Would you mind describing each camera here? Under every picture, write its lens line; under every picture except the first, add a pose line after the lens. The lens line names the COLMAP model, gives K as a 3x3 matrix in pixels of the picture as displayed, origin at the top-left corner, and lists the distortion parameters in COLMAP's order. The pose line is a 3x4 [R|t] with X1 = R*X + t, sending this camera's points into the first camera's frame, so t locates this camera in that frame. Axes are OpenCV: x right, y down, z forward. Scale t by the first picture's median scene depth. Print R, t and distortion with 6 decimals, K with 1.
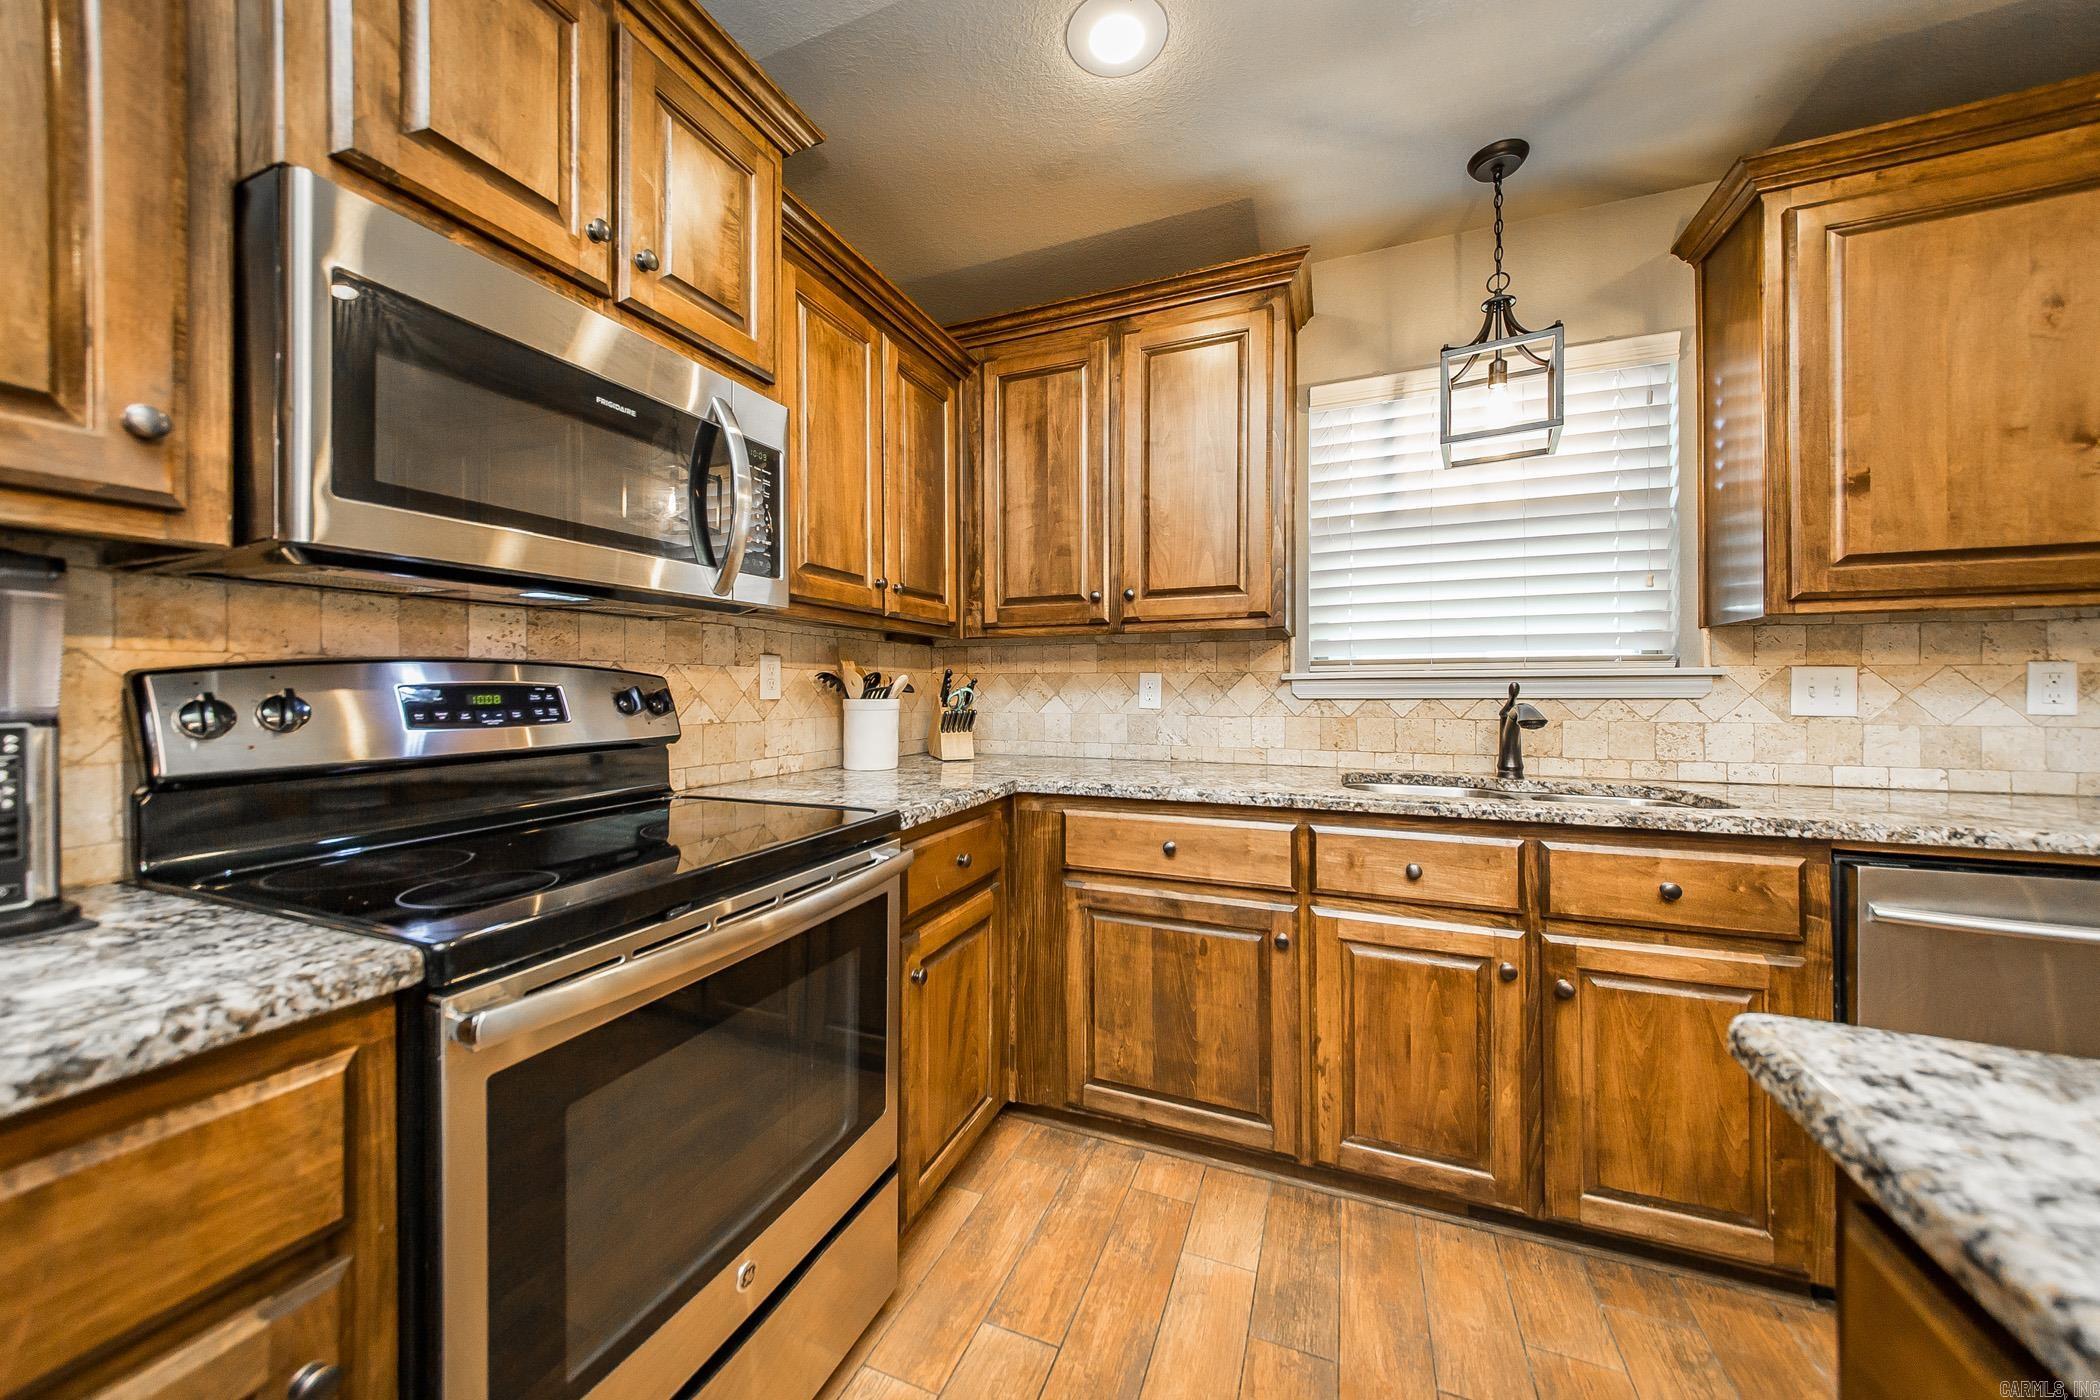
lens RADIAL K [[727.5, 0, 1053.5], [0, 727.5, 690.1], [0, 0, 1]] dist [0.006866, -0.000526]
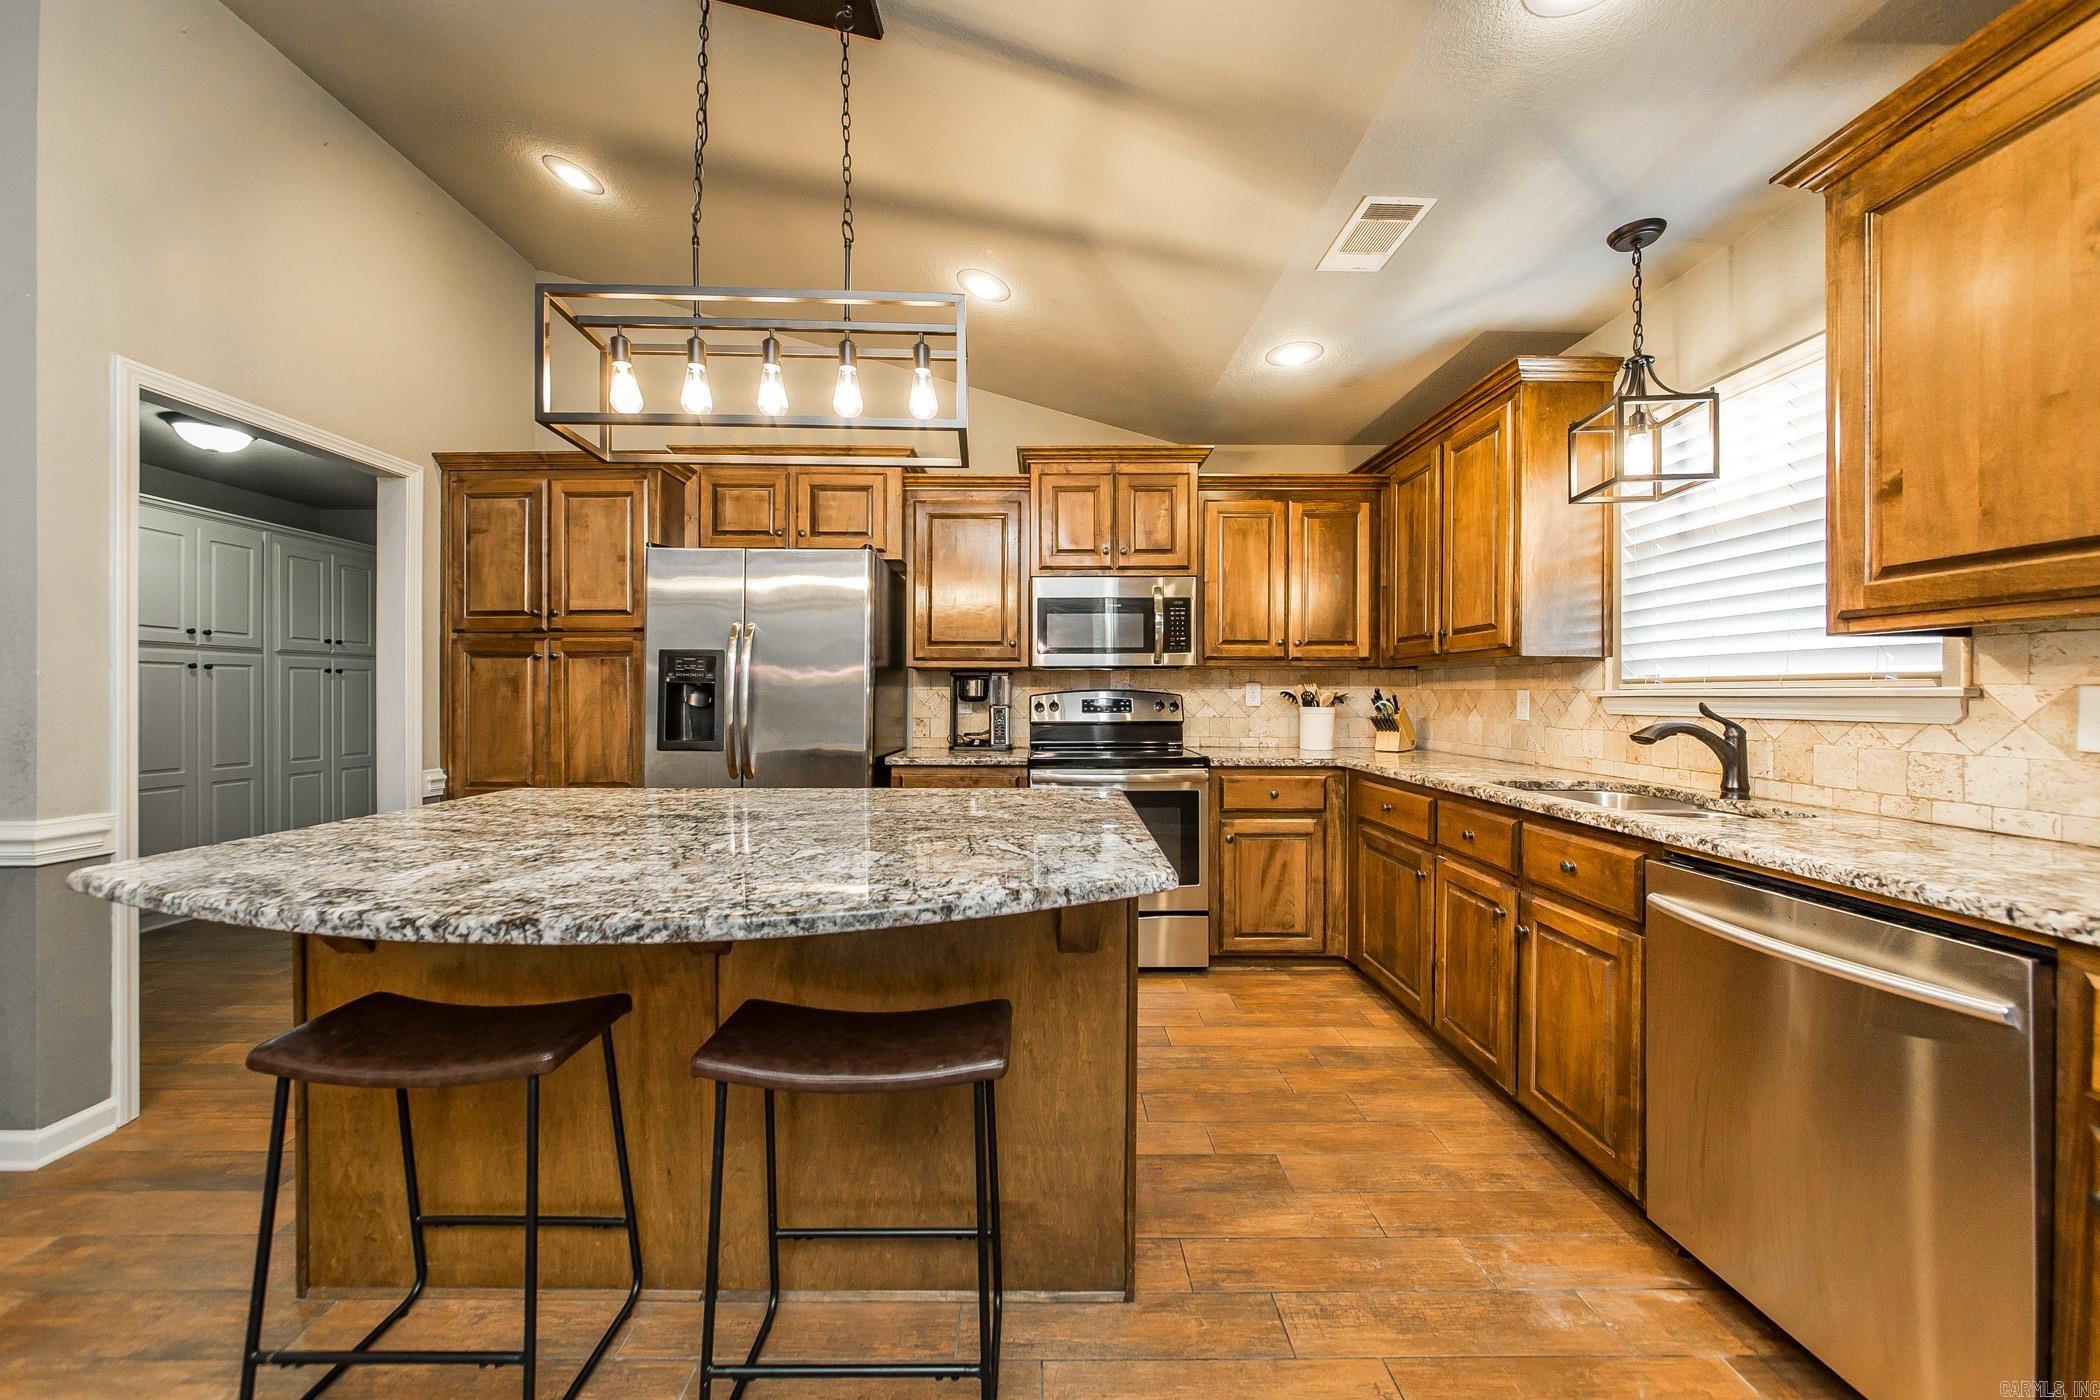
lens RADIAL K [[747.2, 0, 1058.5], [0, 747.2, 699.4], [0, 0, 1]] dist [-0.001774, 0.000738]
pose [[0.400963, 0.009780, -0.916042, 1.271612], [-0.006302, 0.999949, 0.007917, -0.017204], [0.916072, 0.002598, 0.401004, -0.256964]]
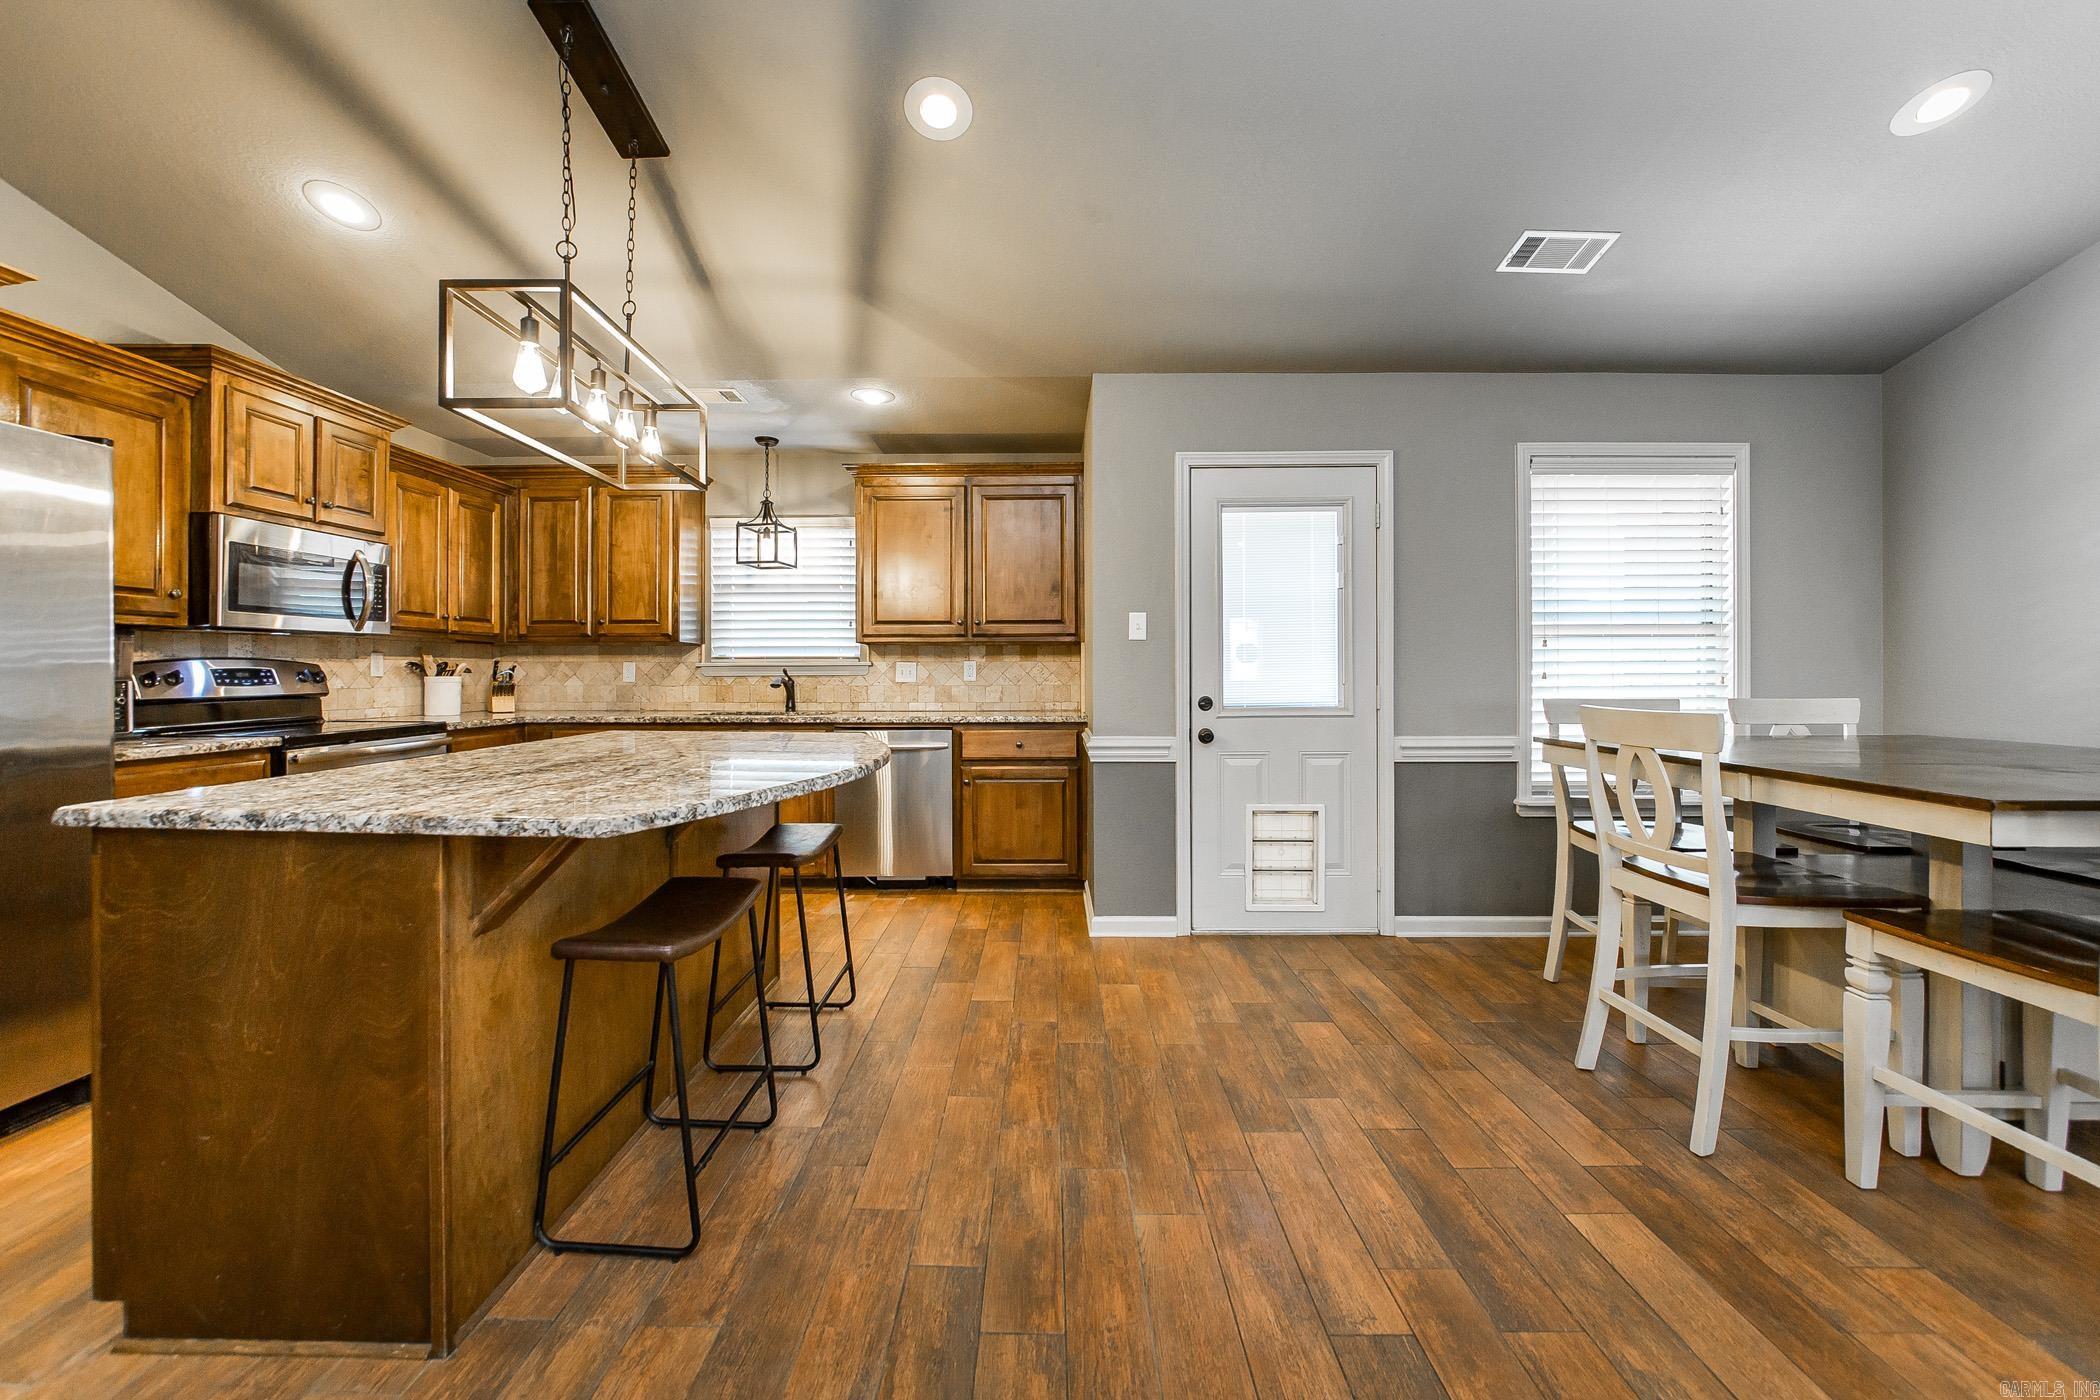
lens RADIAL K [[780.2, 0, 1034.7], [0, 780.2, 669.4], [0, 0, 1]] dist [-0.025550, 0.004511]
pose [[0.933535, 0.001708, 0.358481, 0.510630], [0.000252, 0.999985, -0.005419, 0.006385], [-0.358485, 0.005149, 0.933521, -1.531527]]
